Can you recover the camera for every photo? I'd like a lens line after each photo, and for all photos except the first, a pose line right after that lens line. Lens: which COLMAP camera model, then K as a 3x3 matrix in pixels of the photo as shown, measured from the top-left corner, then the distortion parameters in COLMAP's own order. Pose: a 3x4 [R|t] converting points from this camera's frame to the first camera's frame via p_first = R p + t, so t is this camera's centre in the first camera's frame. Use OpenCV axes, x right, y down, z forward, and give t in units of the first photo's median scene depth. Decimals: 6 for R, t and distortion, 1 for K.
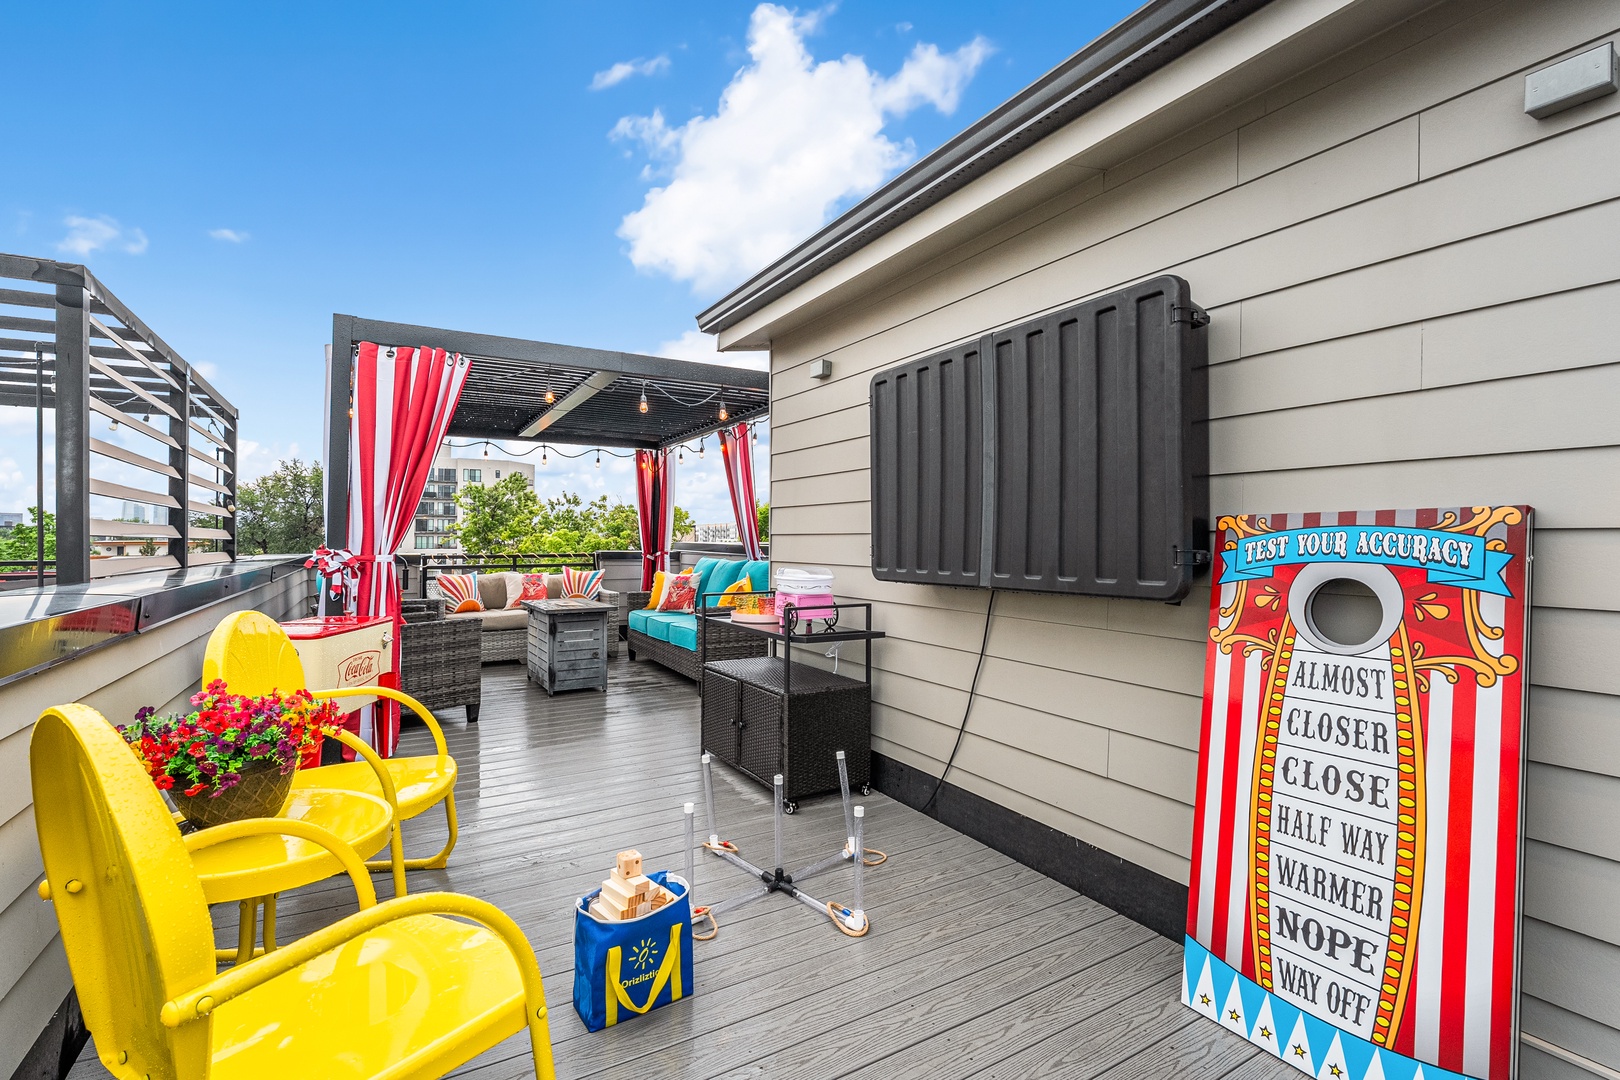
lens RADIAL K [[737.7, 0, 817.2], [0, 737.7, 532.6], [0, 0, 1]] dist [-0.001927, -0.000258]
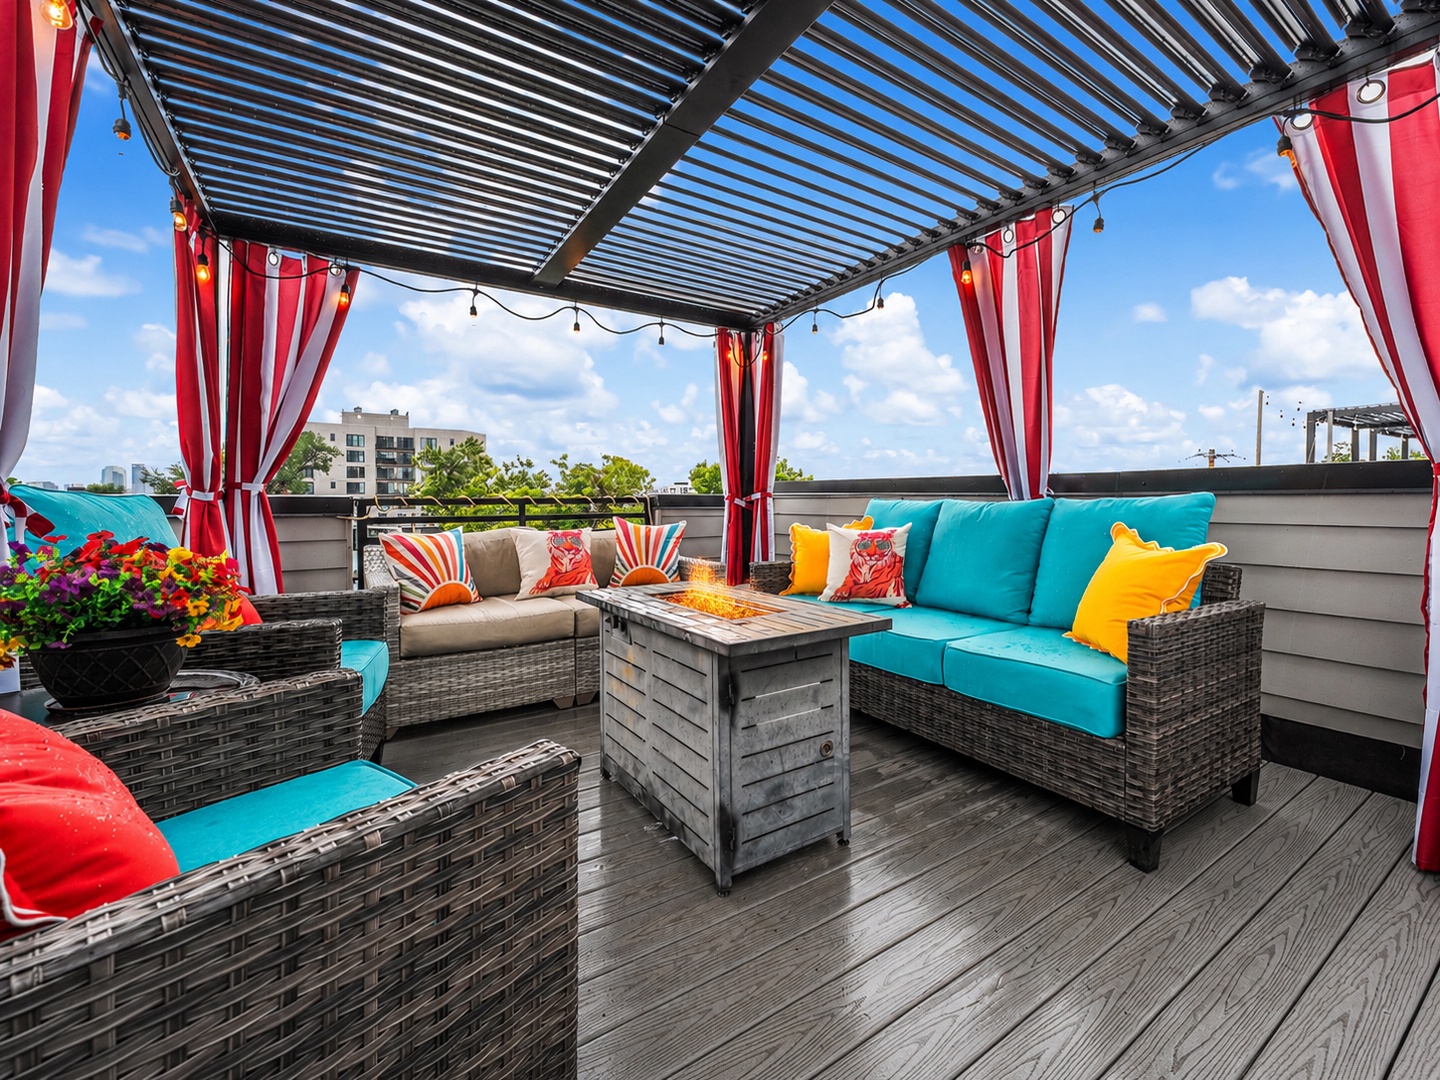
lens RADIAL K [[617.5, 0, 771.2], [0, 617.5, 507.3], [0, 0, 1]] dist [-0.000891, -0.000131]
pose [[0.997647, -0.005873, 0.068307, -1.052824], [0.004422, 0.999762, 0.021386, 0.117604], [-0.068416, -0.021034, 0.997435, 2.113994]]
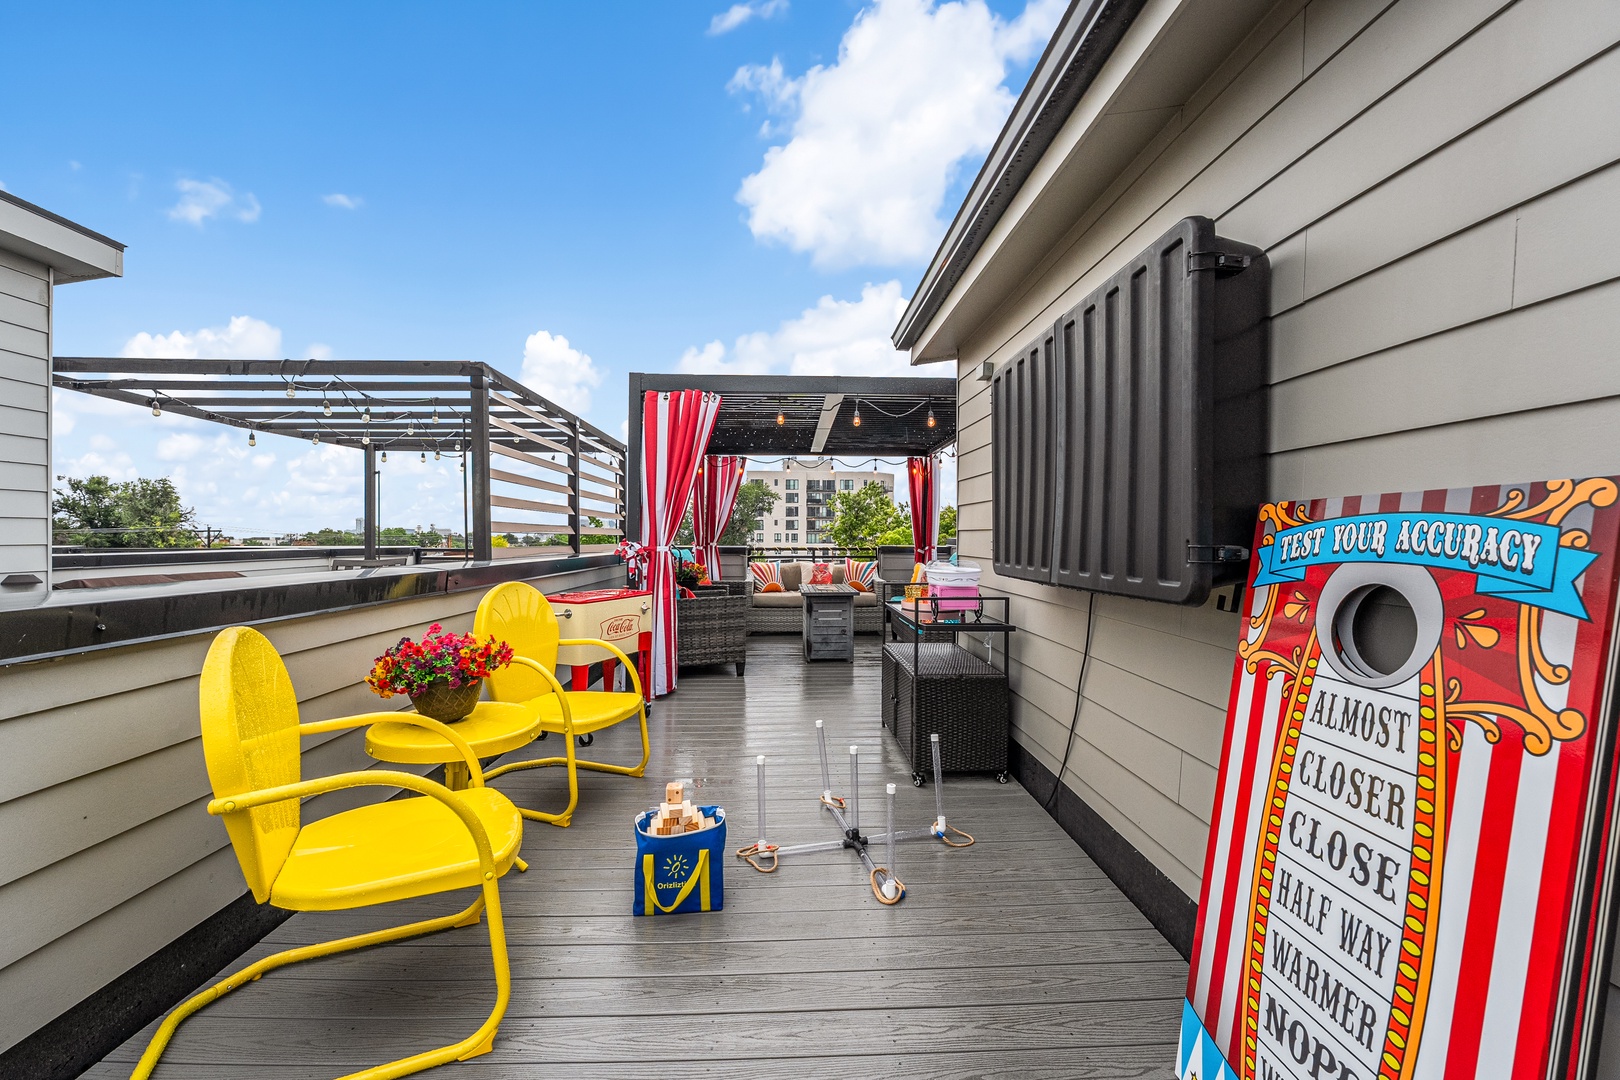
lens RADIAL K [[652.7, 0, 817.0], [0, 652.7, 544.9], [0, 0, 1]] dist [-0.001171, -0.000470]
pose [[0.882440, 0.007112, -0.470371, 0.478174], [0.003450, 0.999761, 0.021590, 0.006120], [0.470412, -0.020675, 0.882205, 0.148332]]
